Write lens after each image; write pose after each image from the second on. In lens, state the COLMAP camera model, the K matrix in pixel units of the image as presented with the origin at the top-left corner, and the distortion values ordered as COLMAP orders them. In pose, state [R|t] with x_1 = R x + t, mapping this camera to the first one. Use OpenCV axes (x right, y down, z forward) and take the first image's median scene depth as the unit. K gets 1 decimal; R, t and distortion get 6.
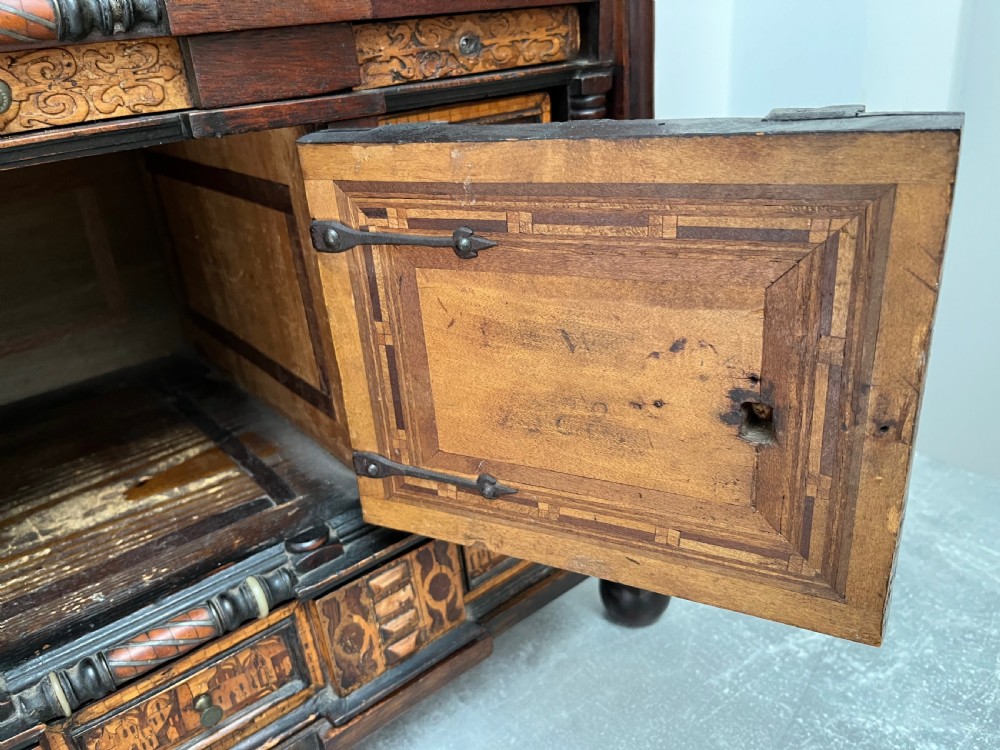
lens RADIAL K [[771.0, 0, 501.5], [0, 771.0, 386.3], [0, 0, 1]] dist [0.040068, -0.081144]
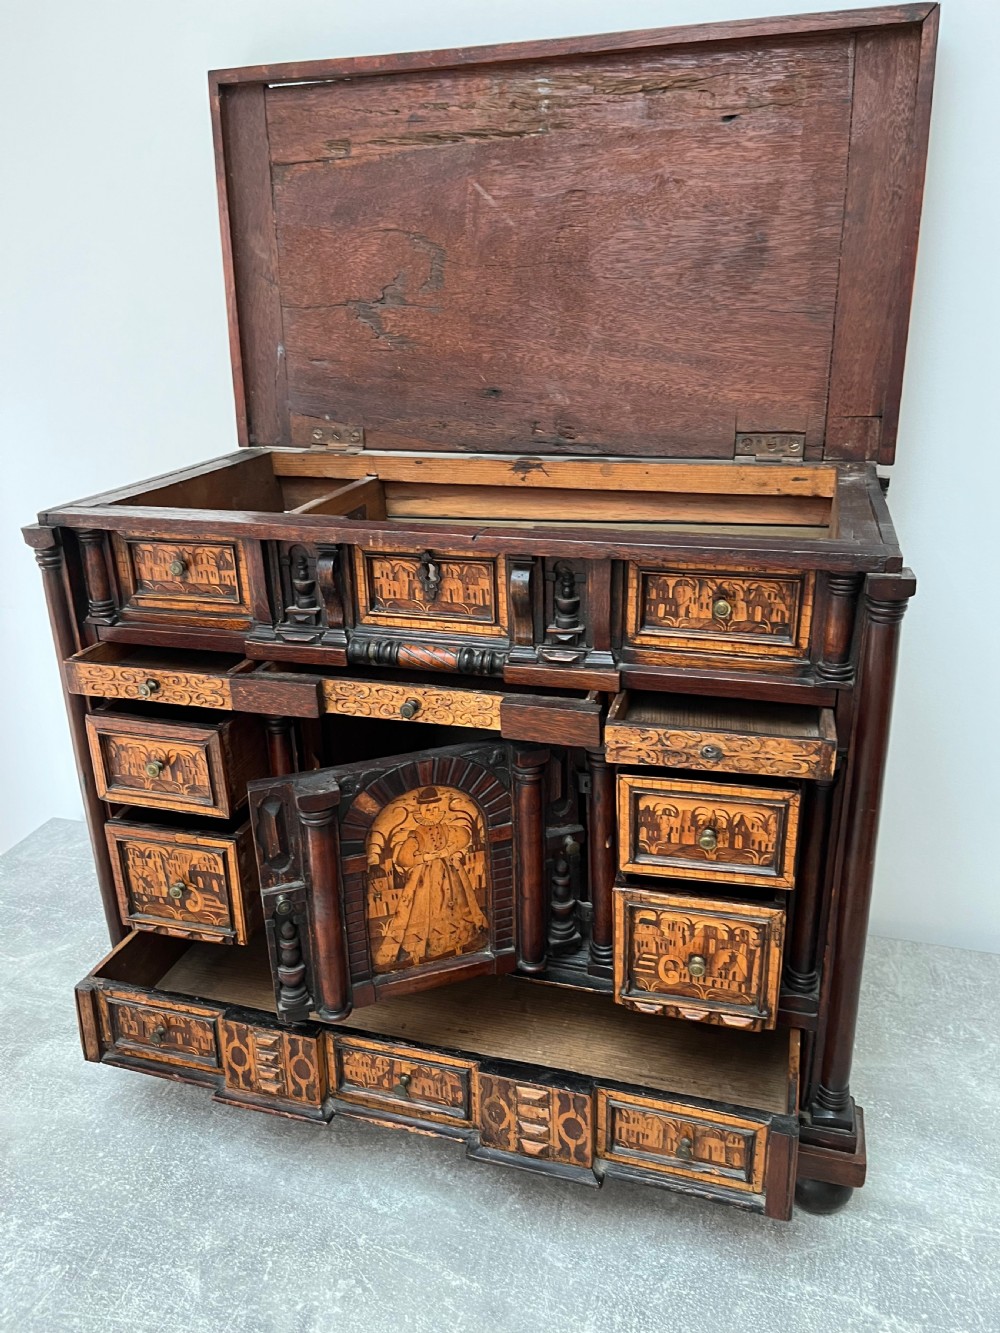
lens RADIAL K [[1002.9, 0, 488.9], [0, 1002.9, 668.4], [0, 0, 1]] dist [0.041391, -0.063803]
pose [[0.559893, 0.359502, -0.746511, 1.051221], [-0.361462, 0.916692, 0.170356, -0.658043], [0.745563, 0.174454, 0.643196, -0.497964]]
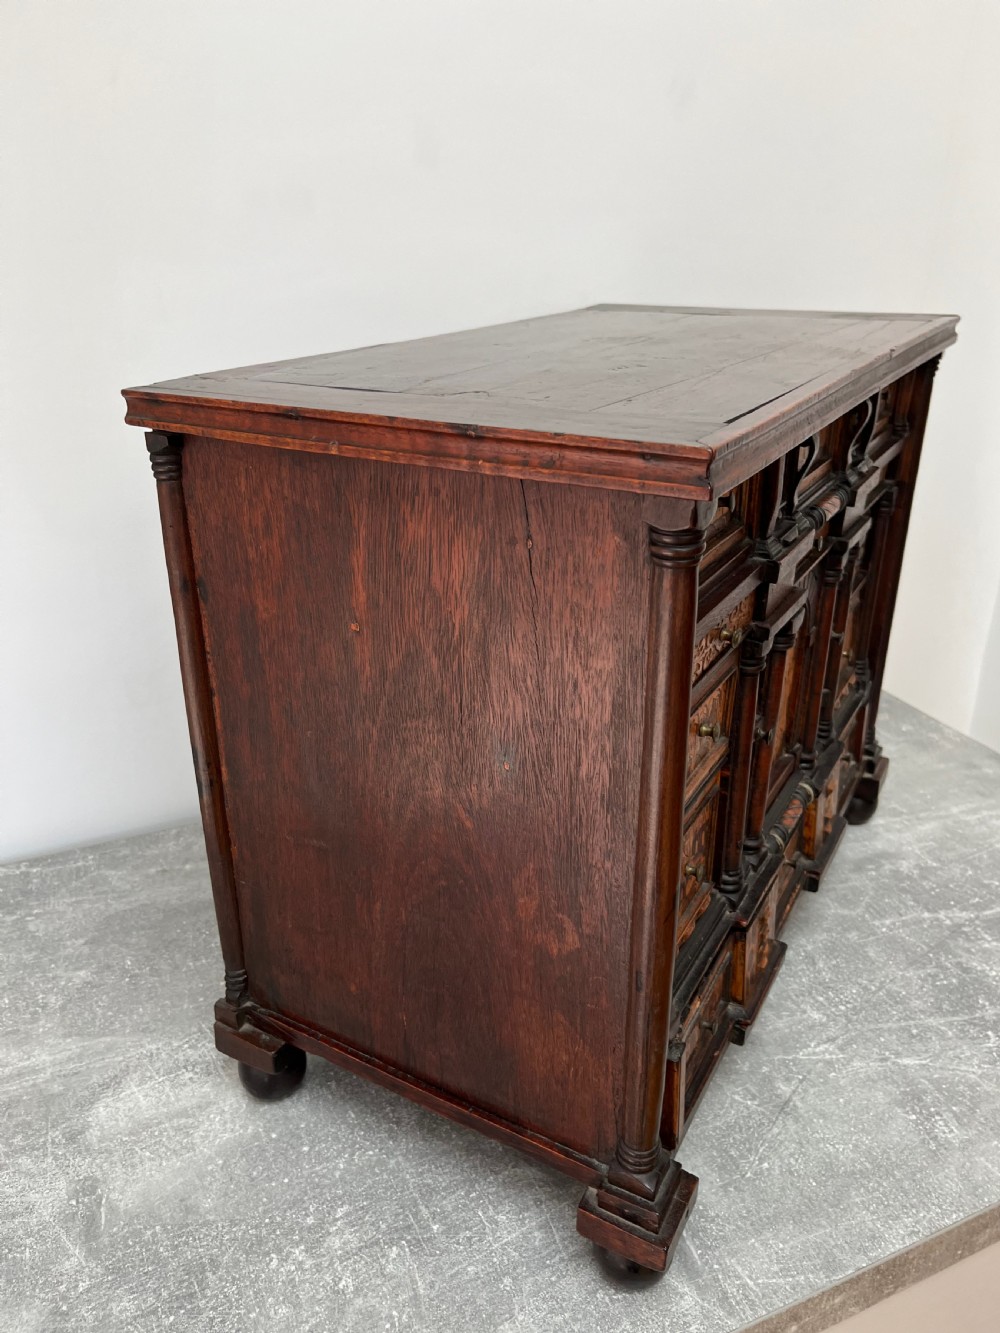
lens RADIAL K [[1027.8, 0, 501.8], [0, 1027.8, 669.8], [0, 0, 1]] dist [0.040068, -0.081144]
pose [[0.960201, 0.177280, -0.215836, -0.084749], [-0.177339, 0.983961, 0.019254, 0.007906], [0.215788, 0.019789, 0.976240, -1.378567]]
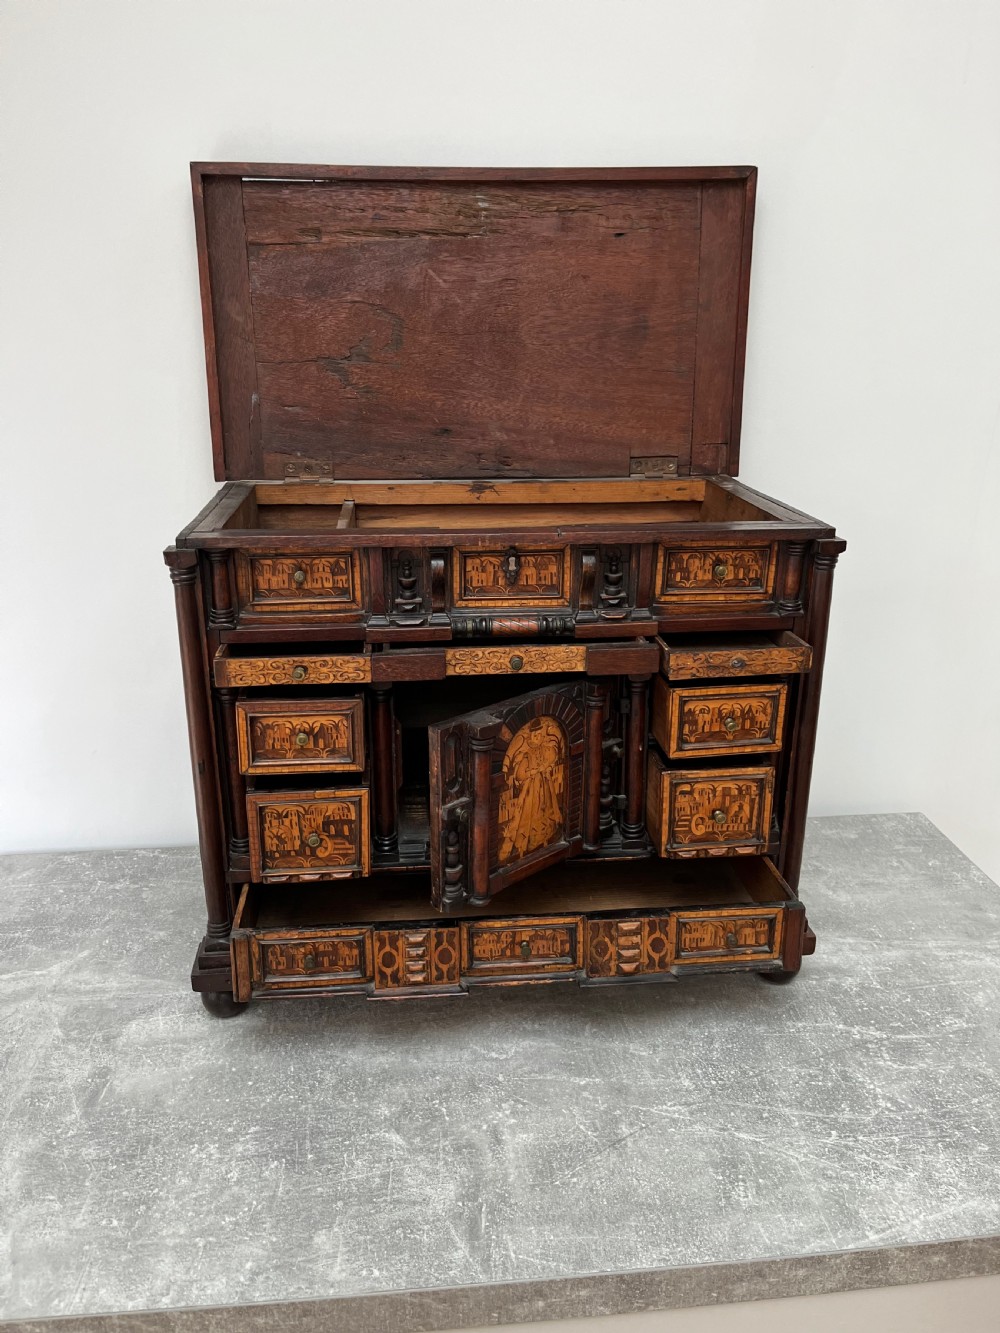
lens RADIAL K [[1027.8, 0, 490.4], [0, 1027.8, 664.5], [0, 0, 1]] dist [0.040068, -0.081144]
pose [[0.828146, 0.260106, -0.496506, 0.844893], [-0.292965, 0.956045, 0.012197, -0.231901], [0.477855, 0.135358, 0.867947, -1.673183]]
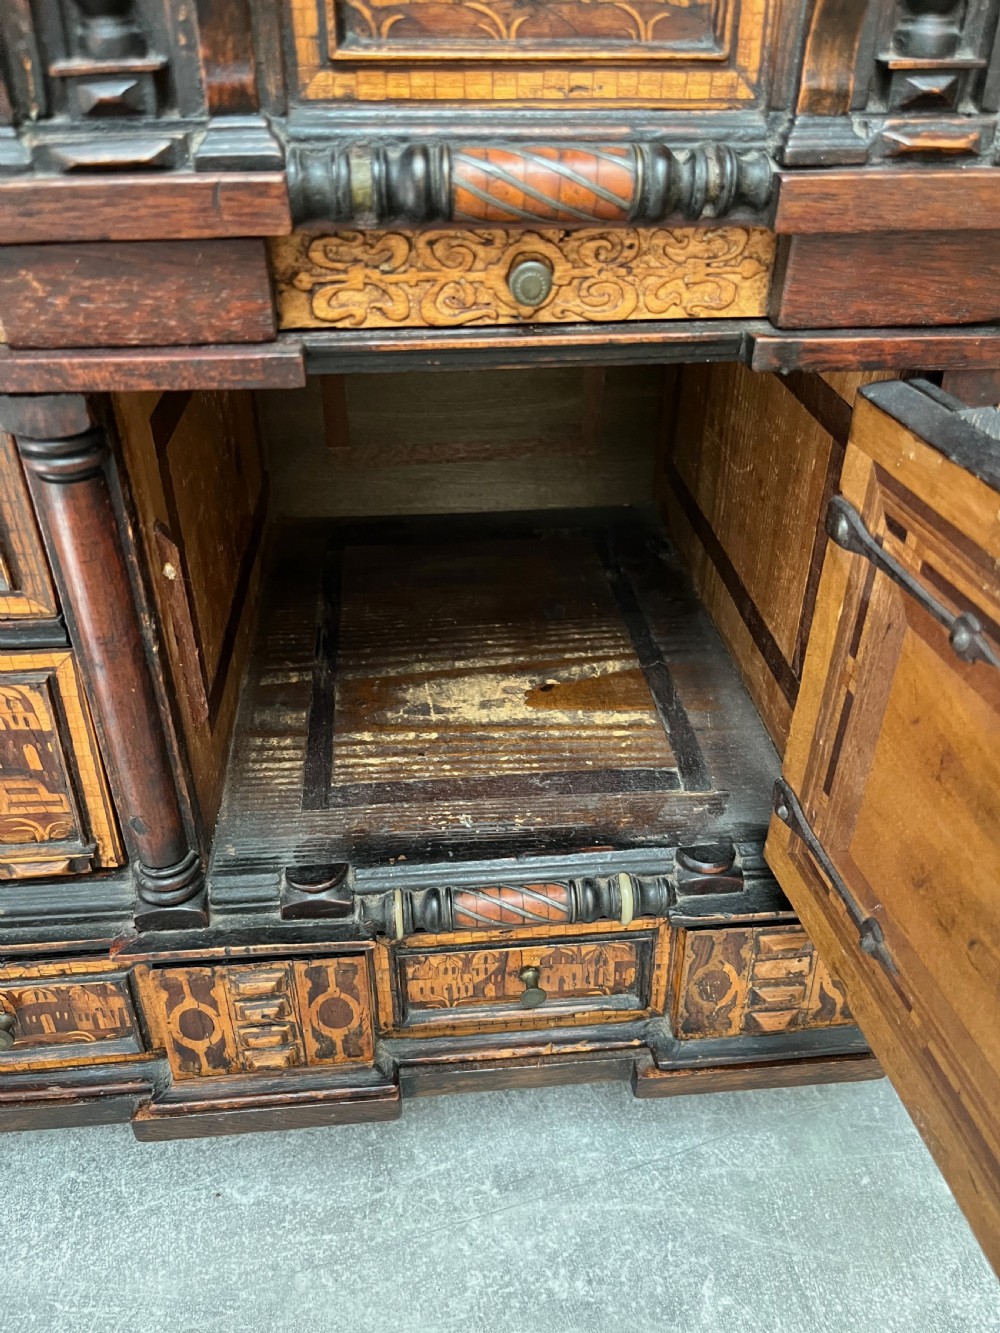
lens RADIAL K [[1027.8, 0, 494.6], [0, 1027.8, 667.4], [0, 0, 1]] dist [0.040068, -0.081144]
pose [[0.826723, 0.376834, -0.417762, -0.064289], [-0.293436, 0.922357, 0.251304, -0.179067], [0.480025, -0.085173, 0.873110, 0.005728]]
